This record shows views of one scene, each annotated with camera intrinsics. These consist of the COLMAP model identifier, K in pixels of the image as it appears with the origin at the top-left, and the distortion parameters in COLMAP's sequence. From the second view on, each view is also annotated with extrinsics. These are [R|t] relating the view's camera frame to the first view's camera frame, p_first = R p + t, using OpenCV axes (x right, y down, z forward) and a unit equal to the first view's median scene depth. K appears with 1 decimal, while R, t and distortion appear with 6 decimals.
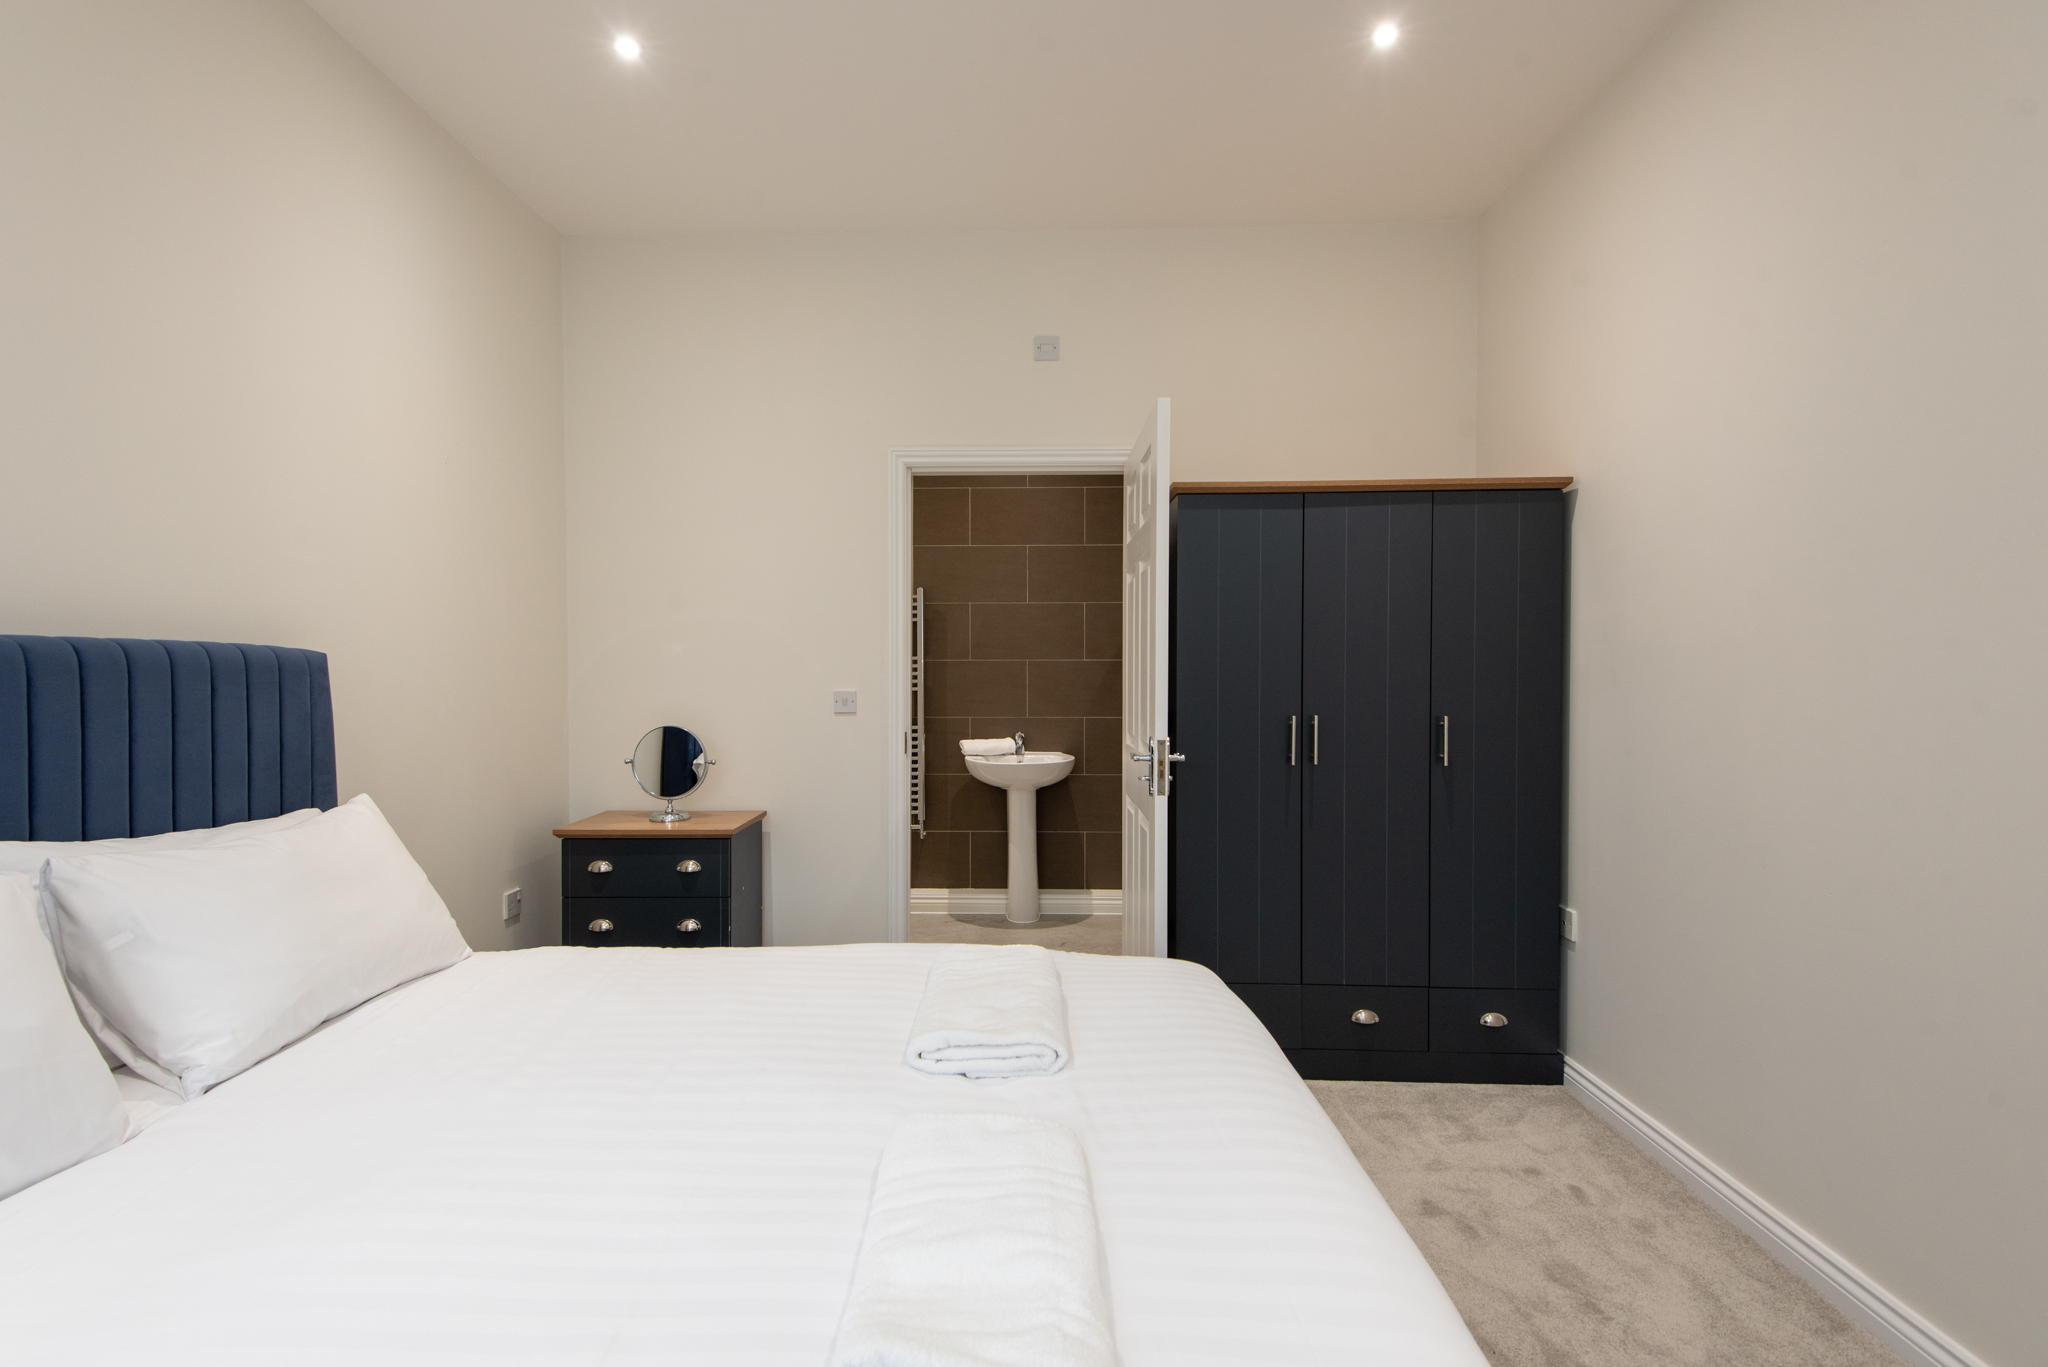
lens RADIAL K [[918.5, 0, 1019.5], [0, 918.5, 681.9], [0, 0, 1]] dist [0.032747, -0.013508]
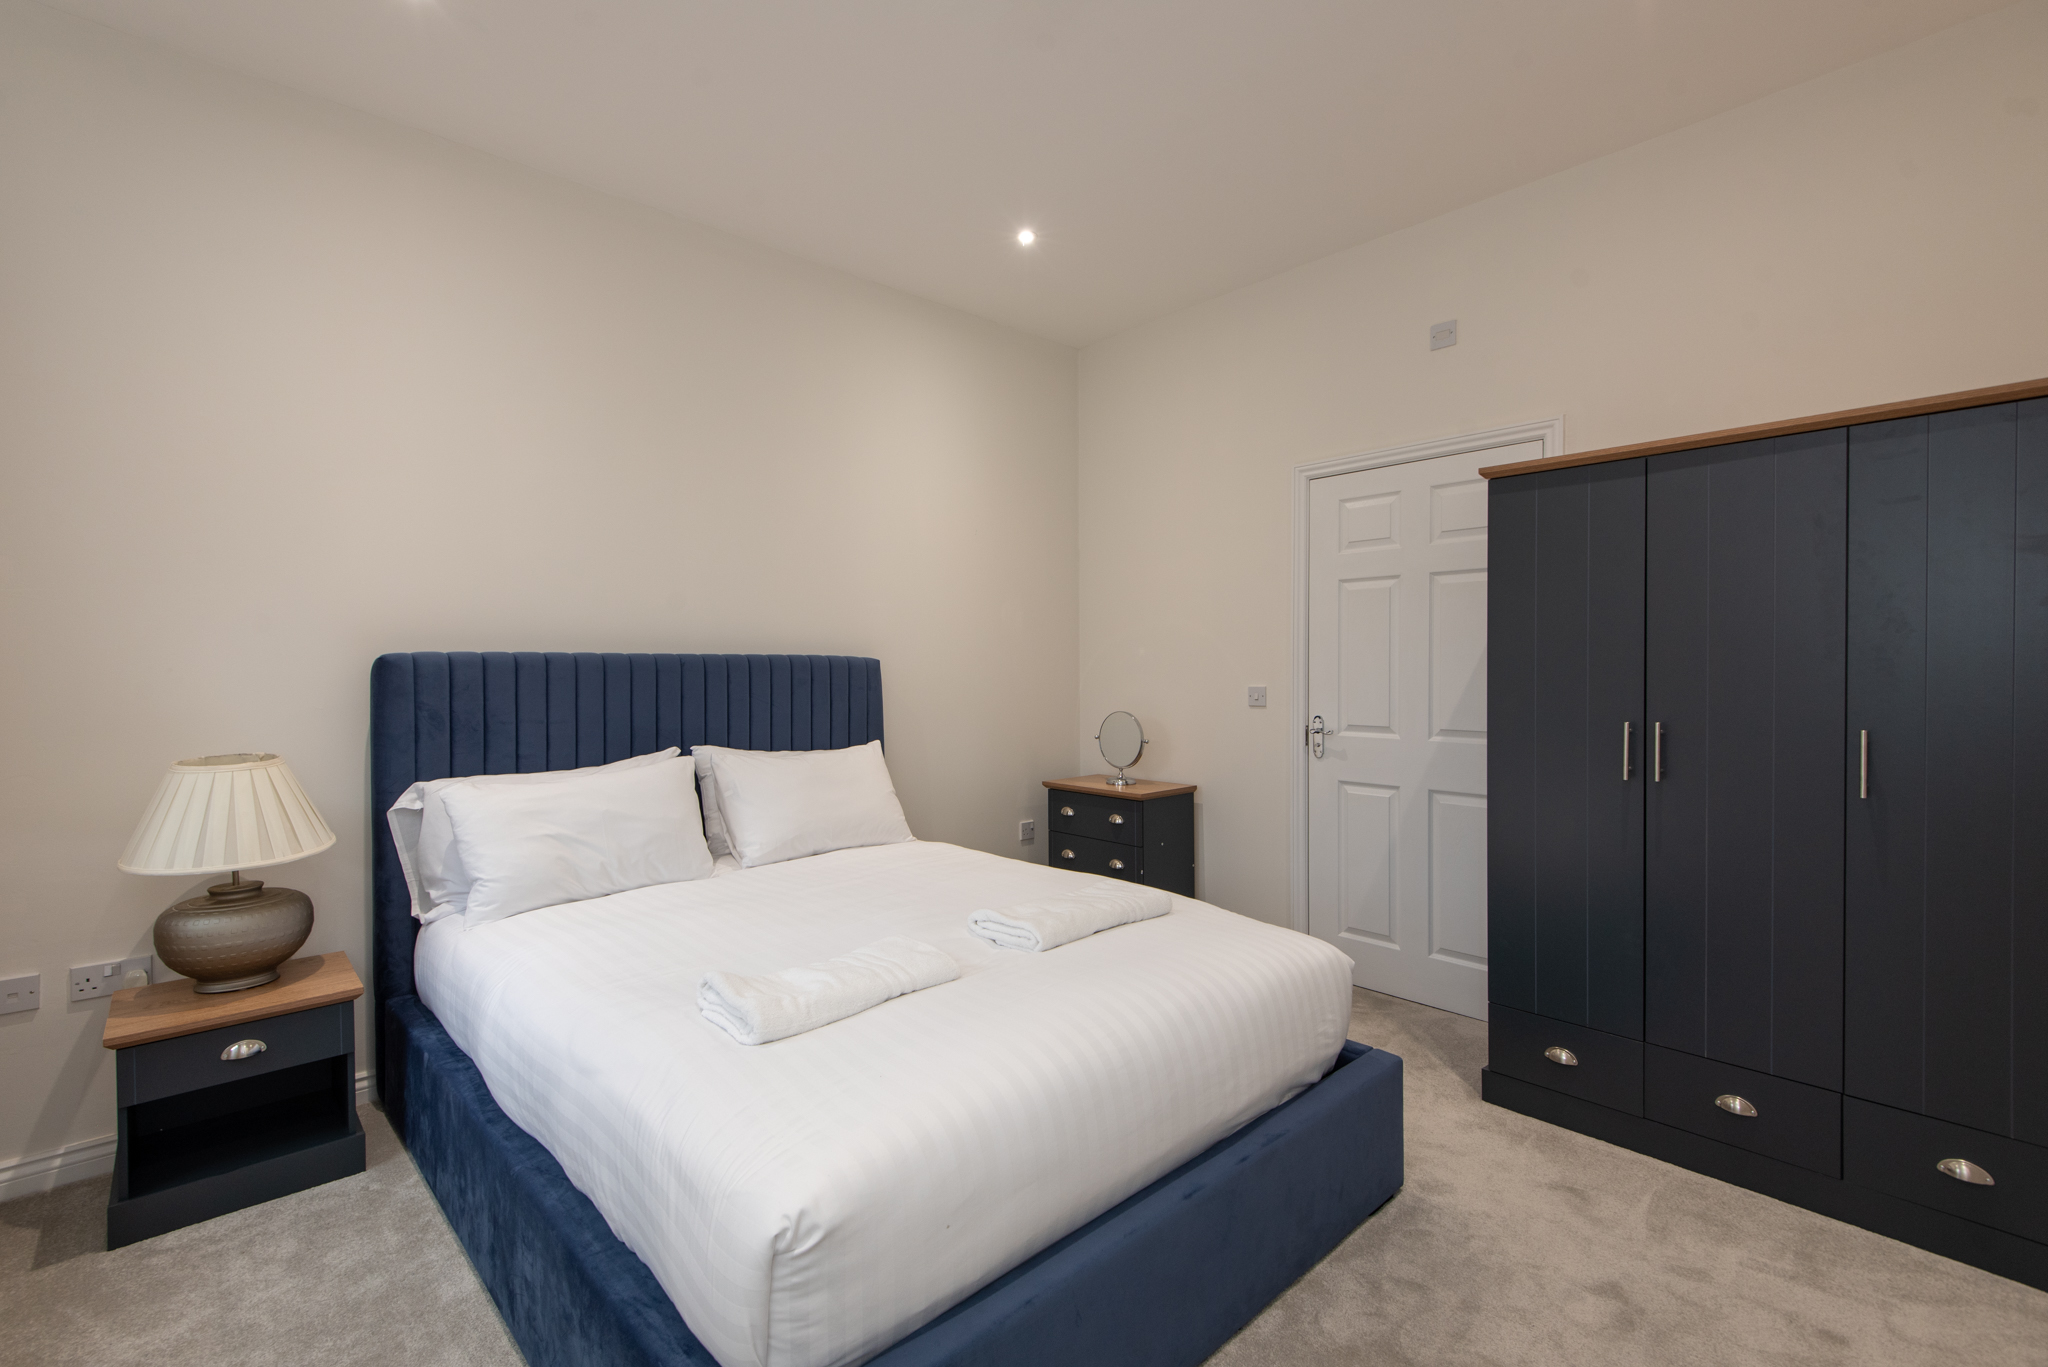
lens RADIAL K [[918.5, 0, 1014.8], [0, 918.5, 687.9], [0, 0, 1]] dist [0.032747, -0.013508]
pose [[0.690756, 0.015163, -0.722929, 0.529790], [-0.008267, 0.999880, 0.013072, -0.001028], [0.723041, -0.003053, 0.690799, 0.001355]]
